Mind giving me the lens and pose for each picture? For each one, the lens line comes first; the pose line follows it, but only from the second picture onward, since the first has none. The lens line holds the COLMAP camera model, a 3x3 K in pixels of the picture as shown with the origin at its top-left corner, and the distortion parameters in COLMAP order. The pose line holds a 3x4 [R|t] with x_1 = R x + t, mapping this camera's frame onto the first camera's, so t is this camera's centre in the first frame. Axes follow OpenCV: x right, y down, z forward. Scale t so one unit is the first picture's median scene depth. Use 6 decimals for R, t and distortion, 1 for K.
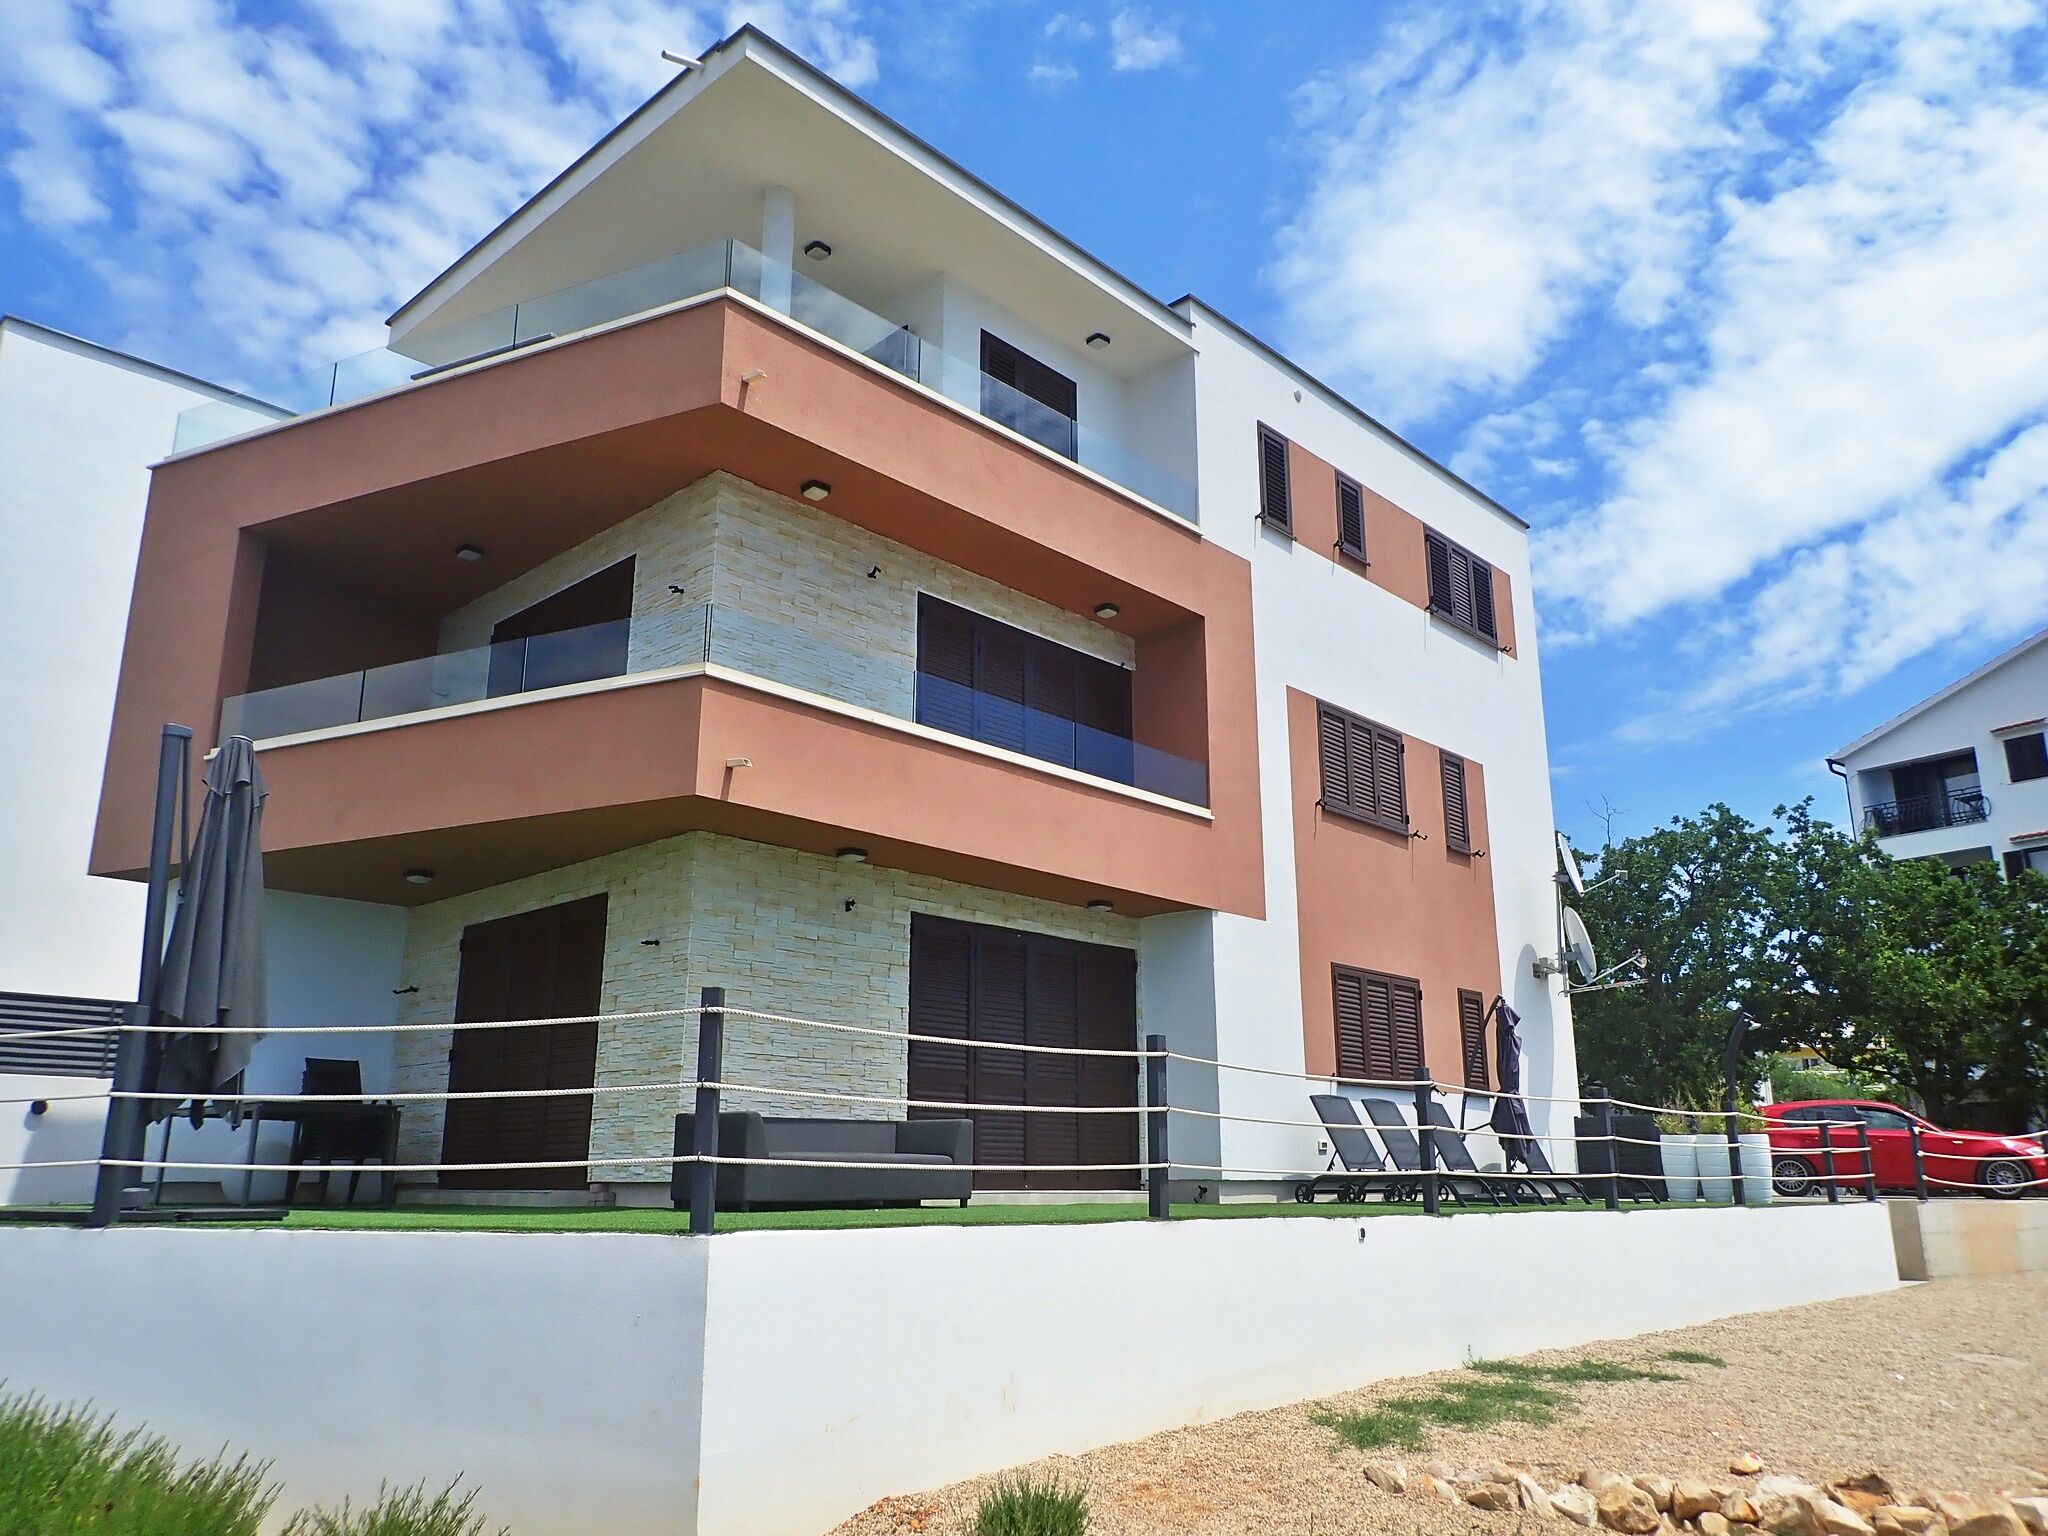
lens RADIAL K [[1500.6, 0, 1024.0], [0, 1500.6, 768.0], [0, 0, 1]] dist [-0.009254, -0.002714]
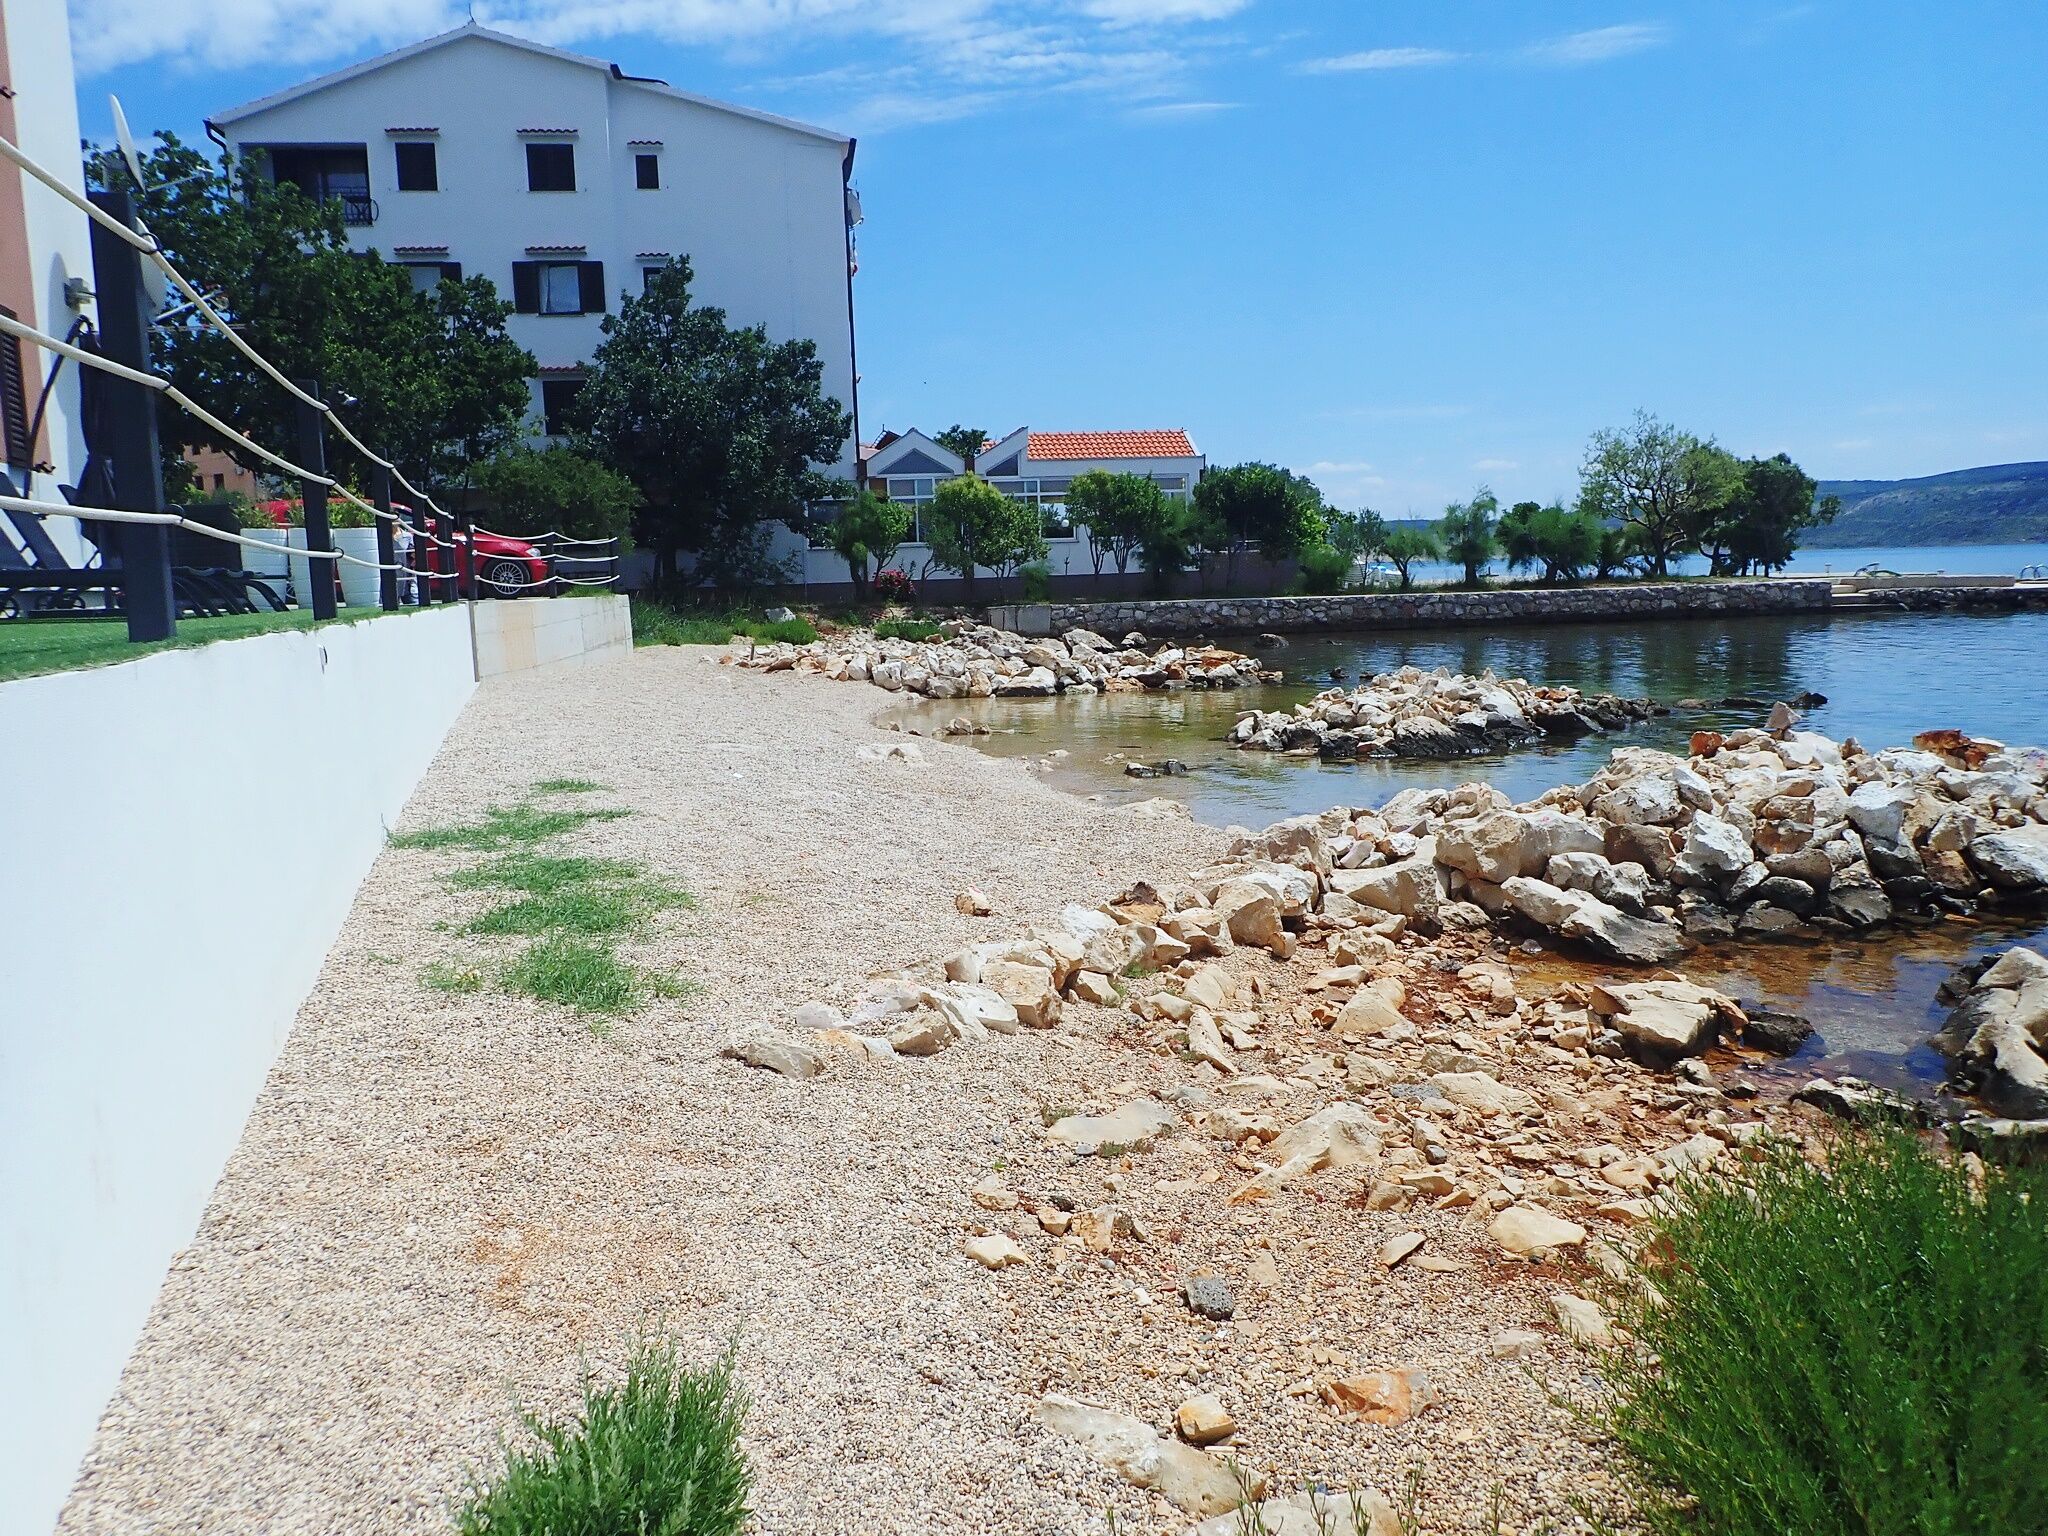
lens RADIAL K [[1500.6, 0, 1024.0], [0, 1500.6, 768.0], [0, 0, 1]] dist [-0.009254, -0.002714]
pose [[0.488624, -0.126683, 0.863249, -0.069543], [-0.205145, 0.944984, 0.254795, 0.076708], [-0.848034, -0.301590, 0.435753, 0.259973]]
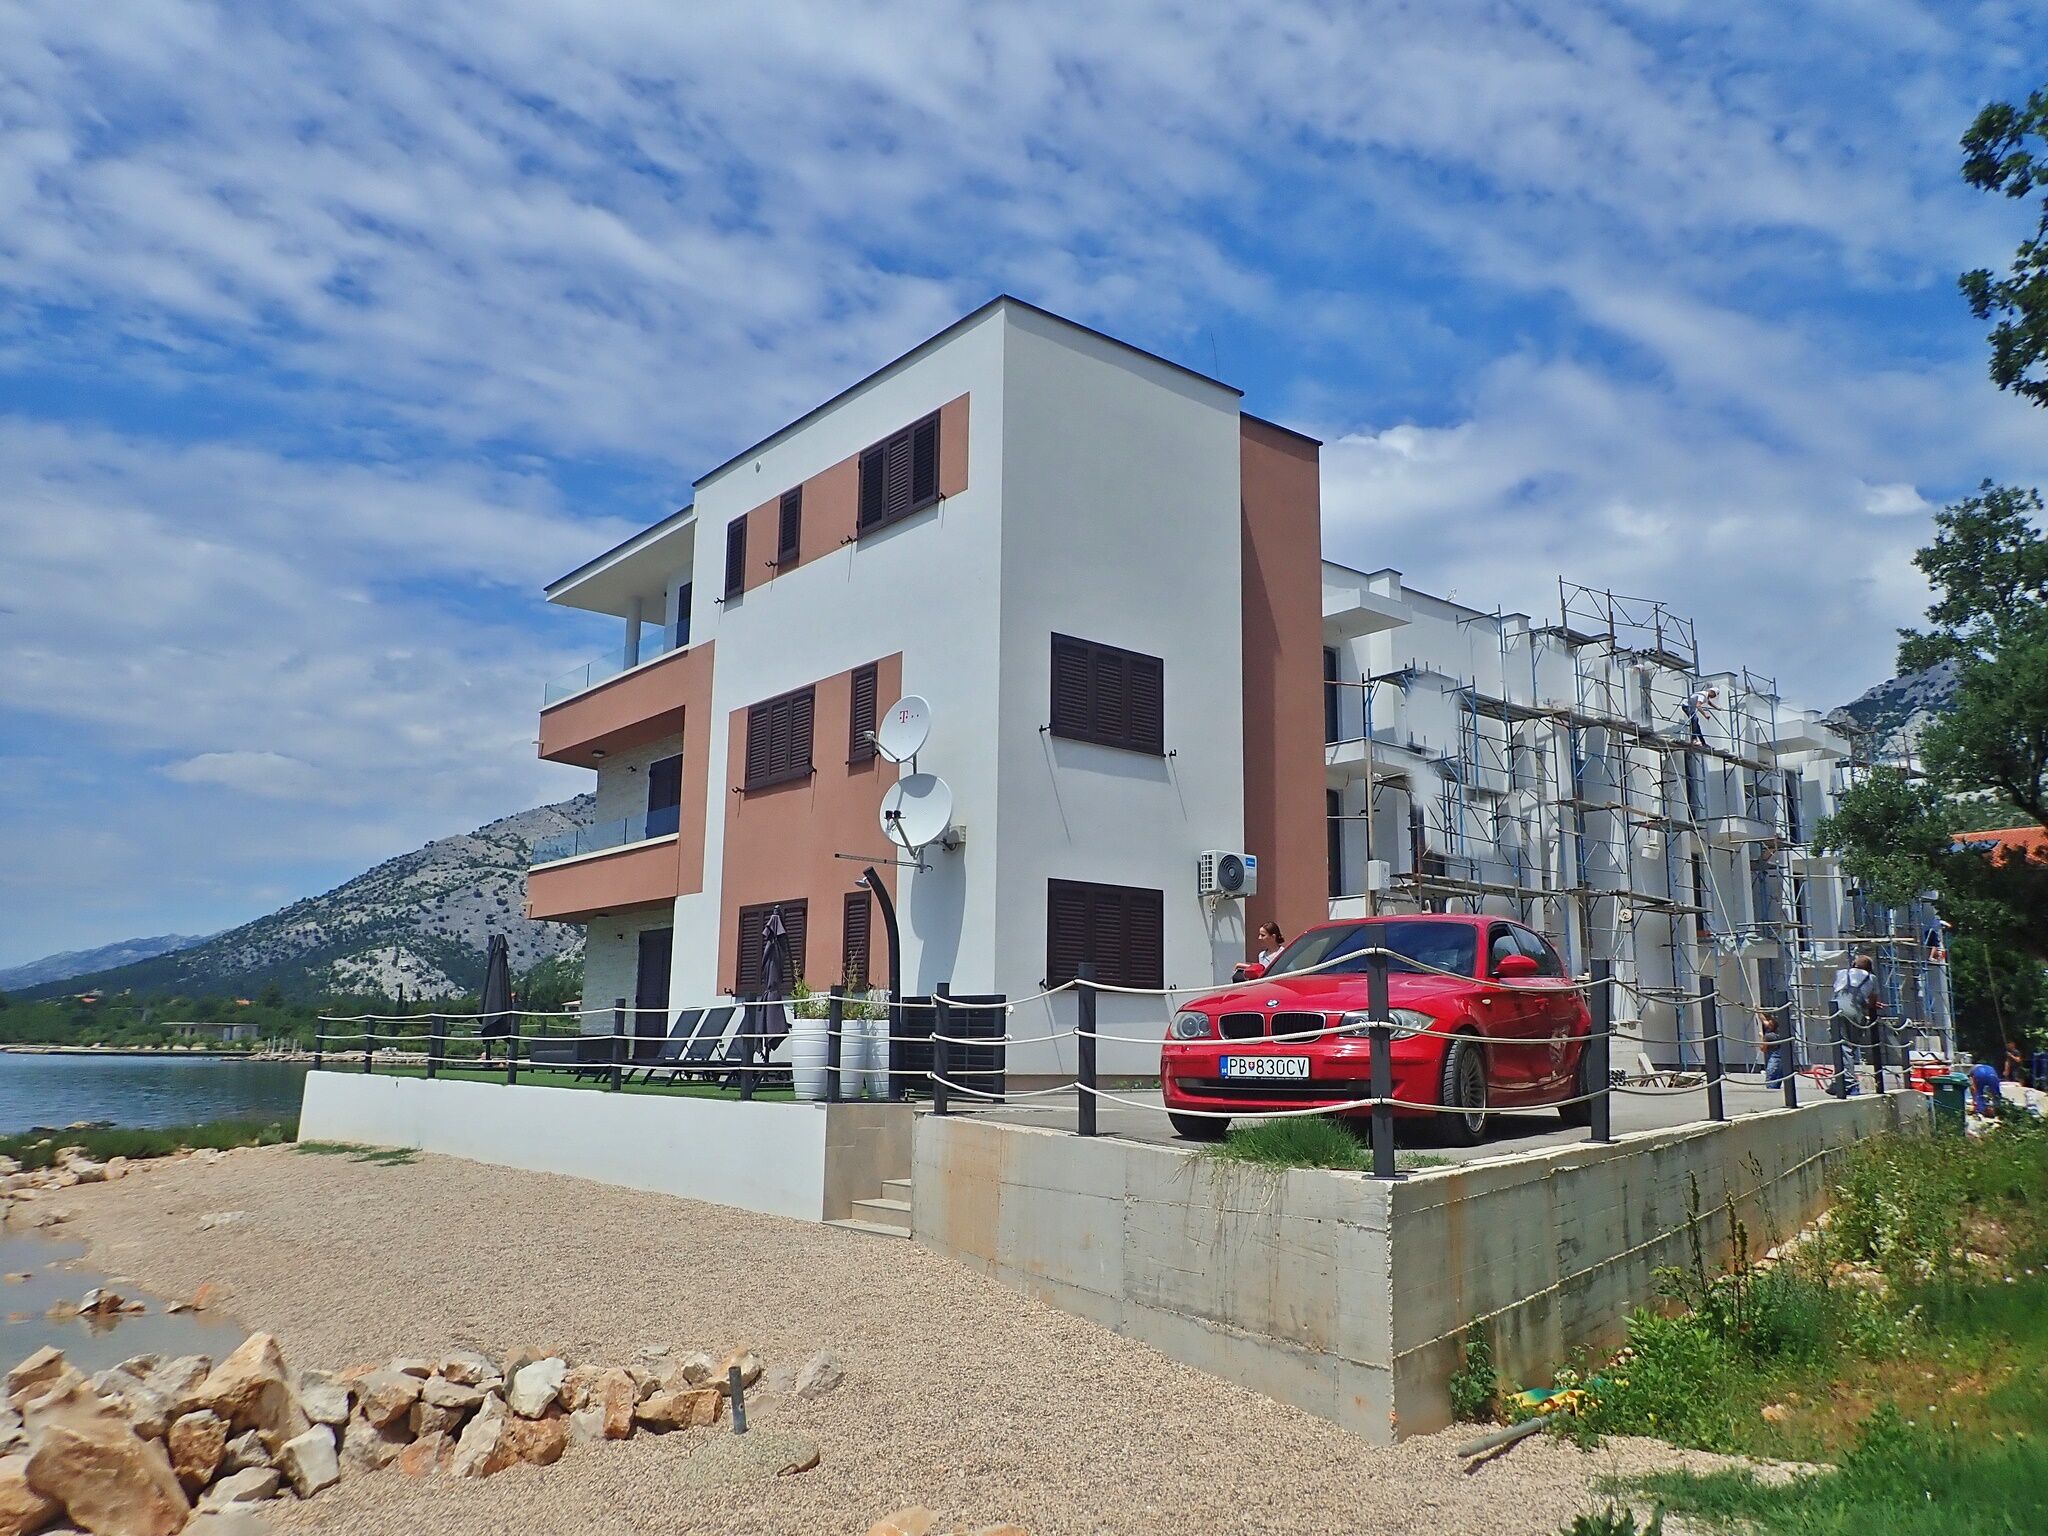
lens RADIAL K [[1500.6, 0, 1024.0], [0, 1500.6, 768.0], [0, 0, 1]] dist [-0.009254, -0.002714]
pose [[-0.127607, -0.182865, -0.974821, 1.335723], [0.260882, 0.942059, -0.210870, 0.321210], [0.956900, -0.281222, -0.072507, 1.214147]]
